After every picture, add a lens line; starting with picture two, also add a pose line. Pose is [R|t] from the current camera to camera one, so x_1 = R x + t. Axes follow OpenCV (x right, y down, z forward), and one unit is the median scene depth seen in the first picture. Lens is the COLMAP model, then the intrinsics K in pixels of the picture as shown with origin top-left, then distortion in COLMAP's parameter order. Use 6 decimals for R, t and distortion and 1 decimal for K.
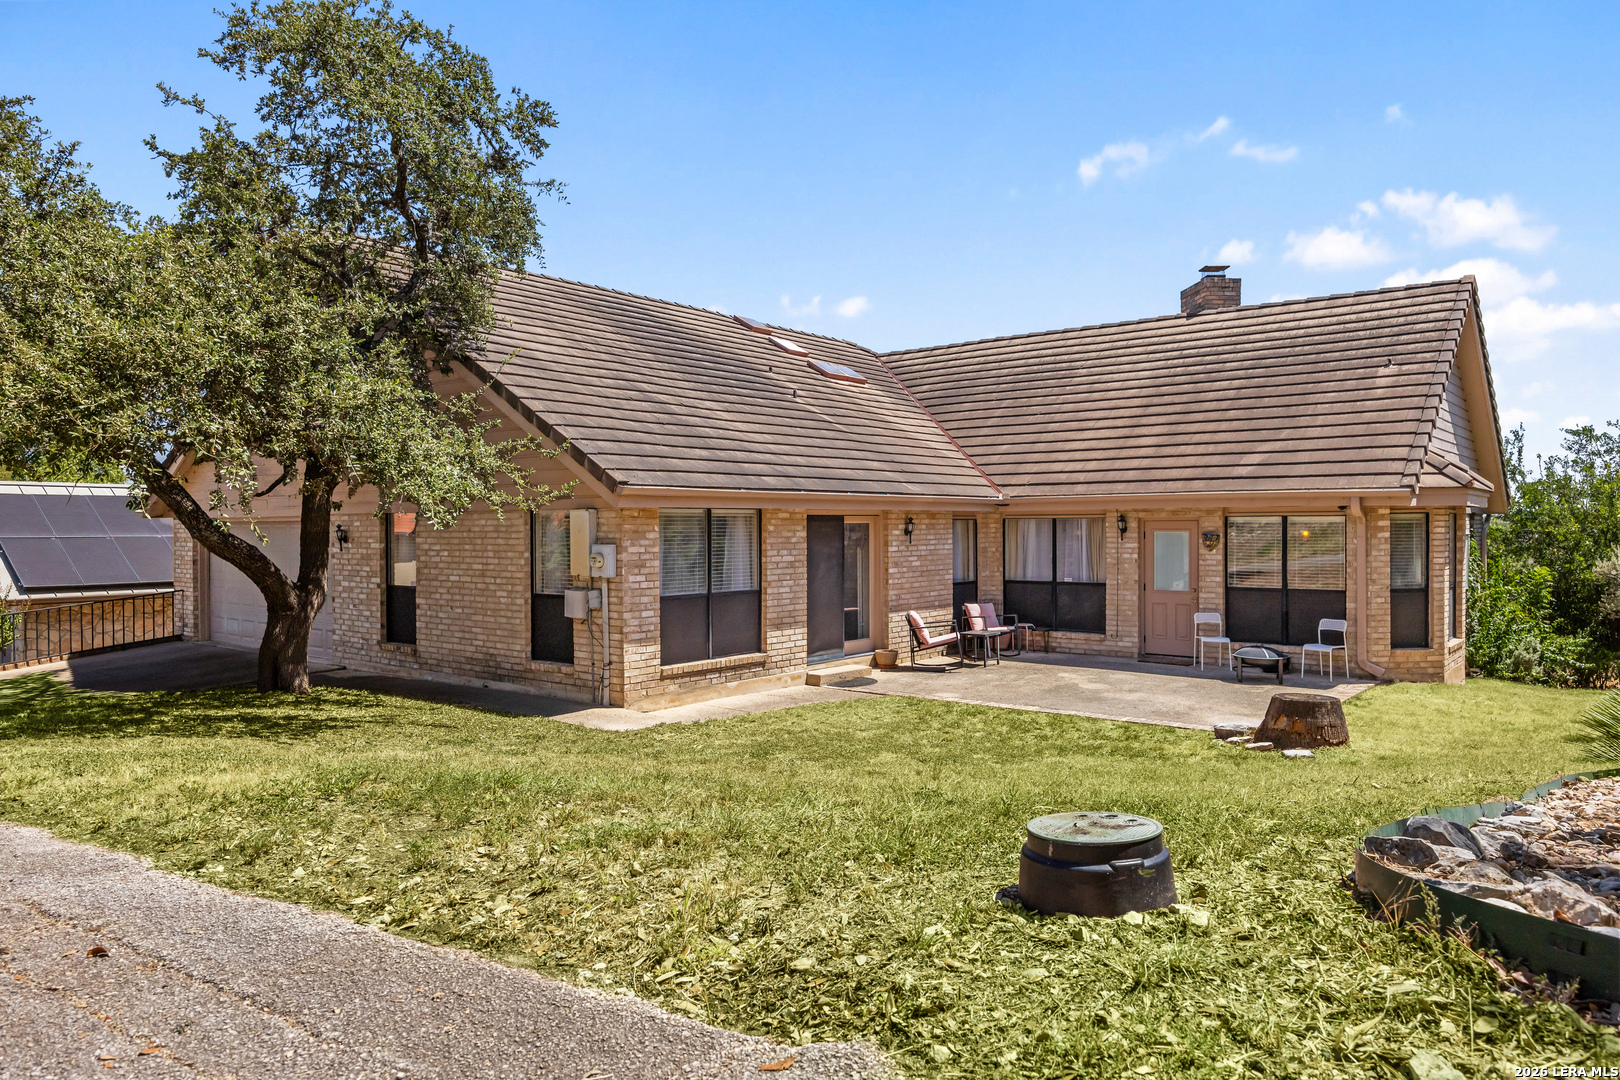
lens RADIAL K [[1053.1, 0, 813.3], [0, 1053.1, 536.1], [0, 0, 1]] dist [-0.006358, -0.000224]
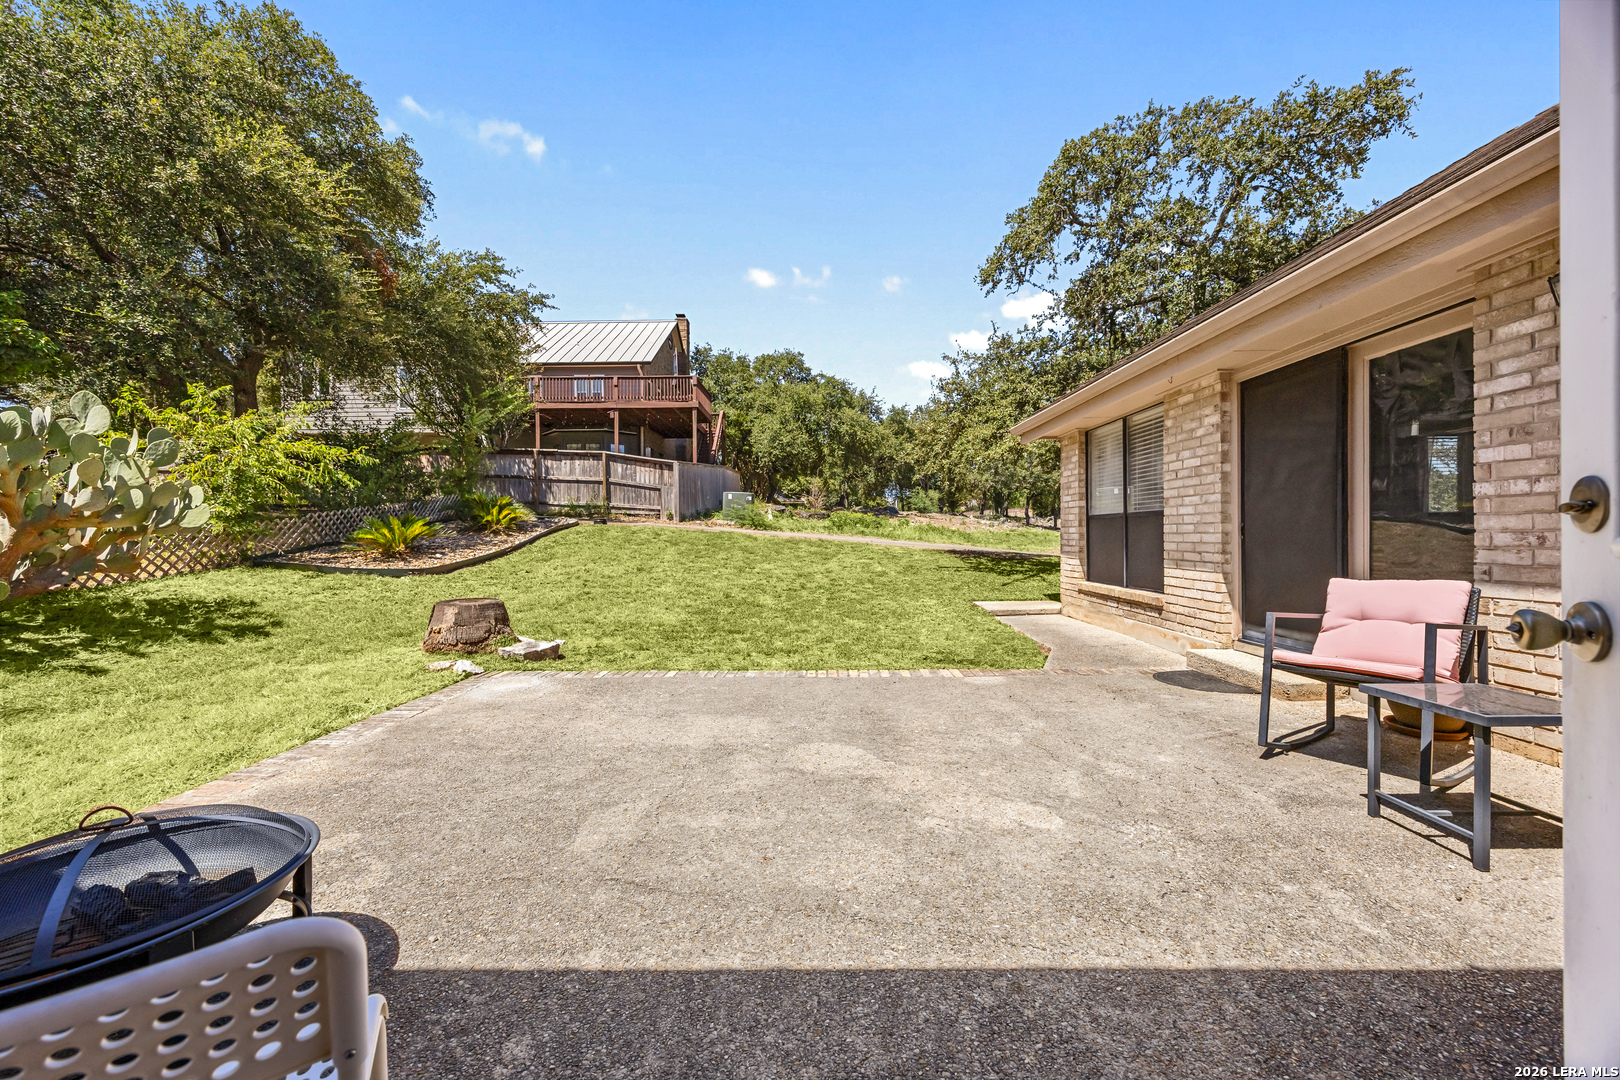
lens RADIAL K [[646.4, 0, 813.4], [0, 646.4, 541.8], [0, 0, 1]] dist [0.009308, -0.001205]
pose [[-0.777997, 0.019302, -0.627971, 0.382372], [0.010976, 0.999793, 0.017132, 0.056421], [0.628172, 0.006436, -0.778048, 1.075423]]
